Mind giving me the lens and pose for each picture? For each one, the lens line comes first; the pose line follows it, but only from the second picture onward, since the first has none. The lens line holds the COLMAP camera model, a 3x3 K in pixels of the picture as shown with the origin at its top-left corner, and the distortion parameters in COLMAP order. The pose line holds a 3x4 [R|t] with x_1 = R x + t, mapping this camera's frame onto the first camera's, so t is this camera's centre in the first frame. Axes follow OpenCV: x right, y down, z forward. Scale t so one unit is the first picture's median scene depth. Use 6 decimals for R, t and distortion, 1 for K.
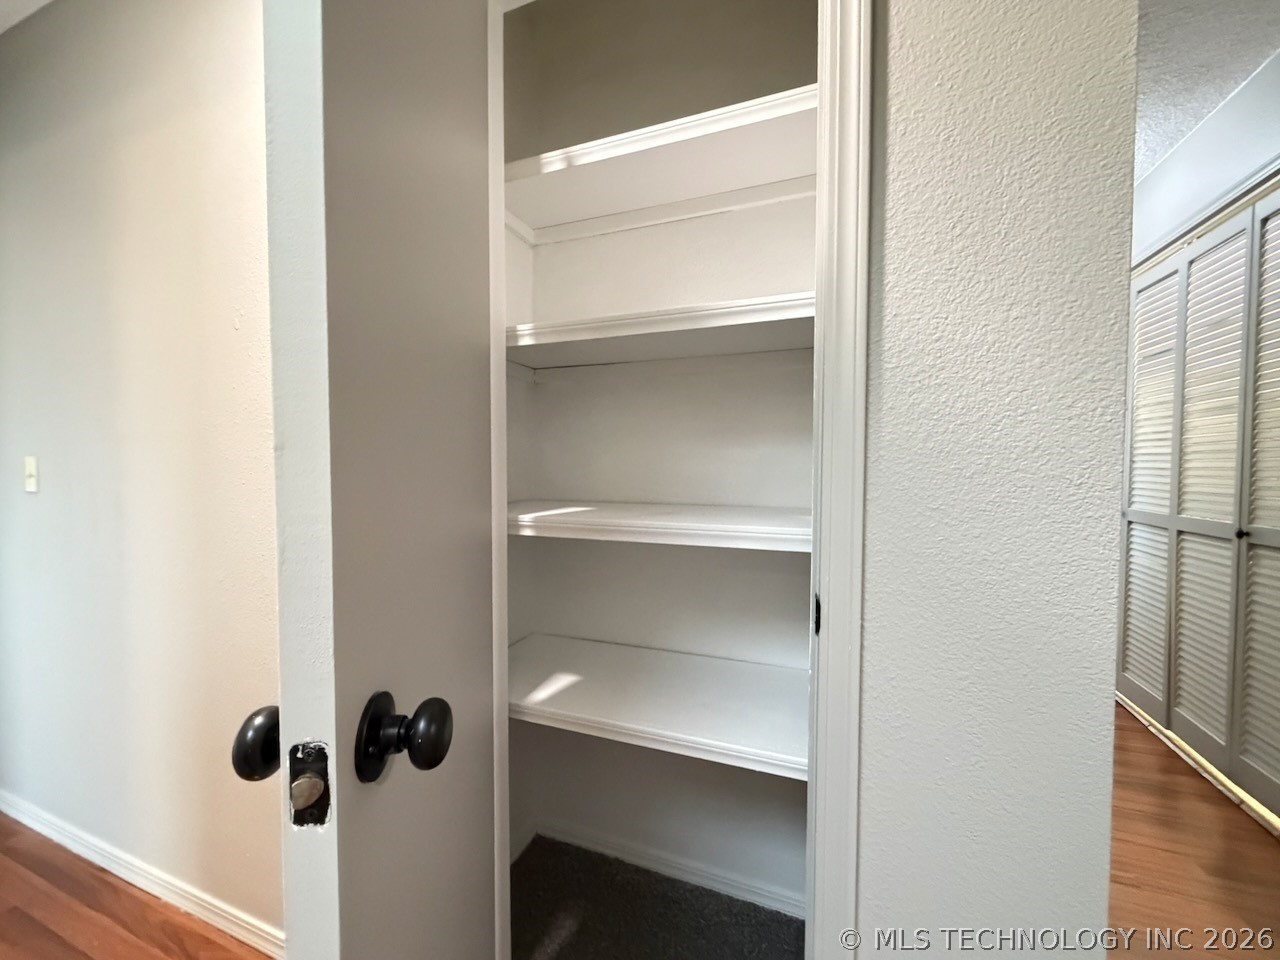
lens RADIAL K [[511.3, 0, 635.0], [0, 511.3, 479.7], [0, 0, 1]] dist [0.002599, -0.001168]
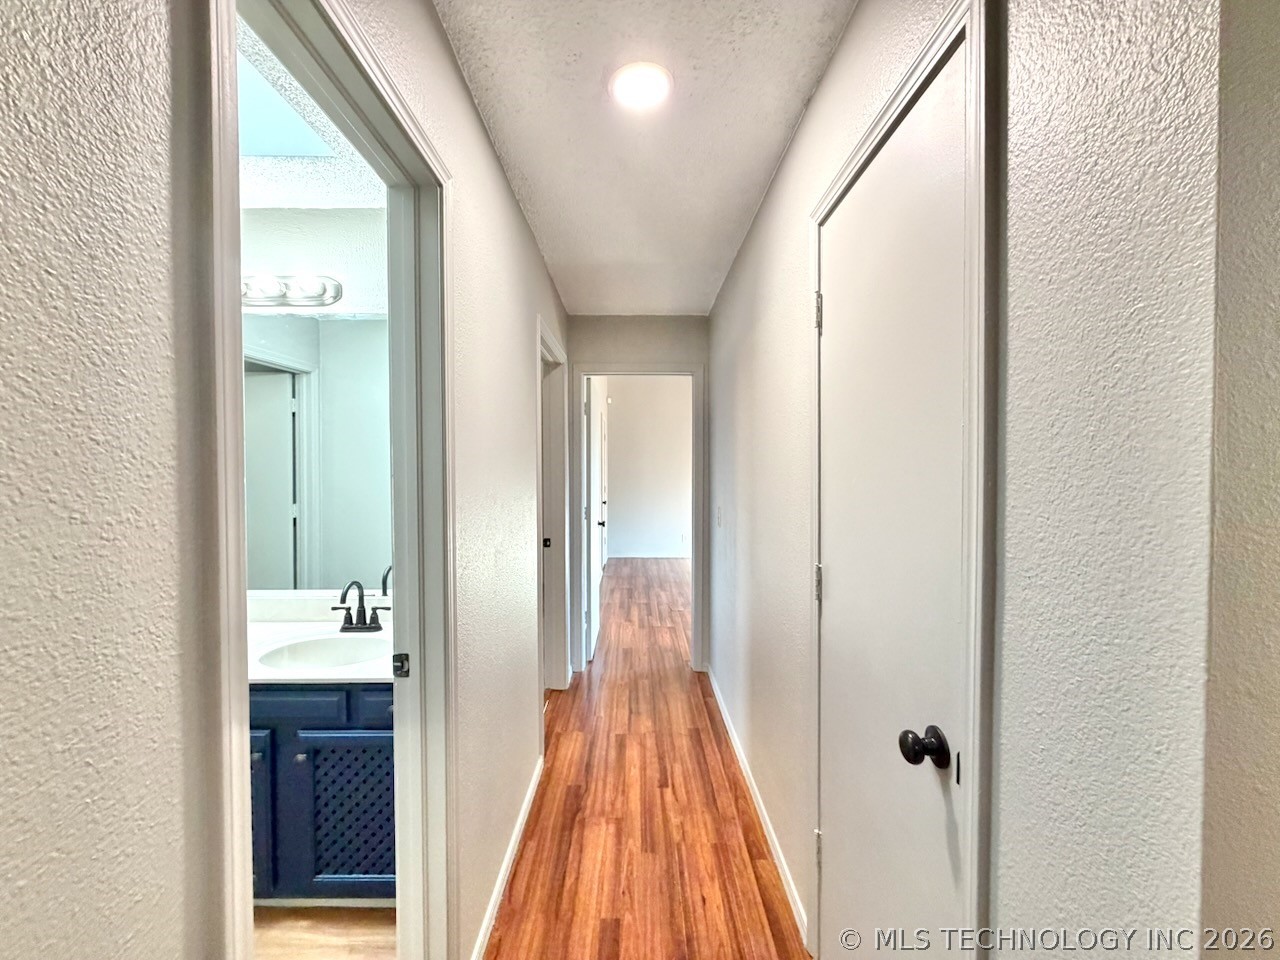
lens RADIAL K [[511.3, 0, 638.4], [0, 511.3, 478.5], [0, 0, 1]] dist [0.002599, -0.001168]
pose [[0.377492, 0.014869, -0.925894, 1.272675], [-0.023044, 0.999712, 0.006660, -0.401498], [0.925726, 0.018822, 0.377726, -0.072869]]
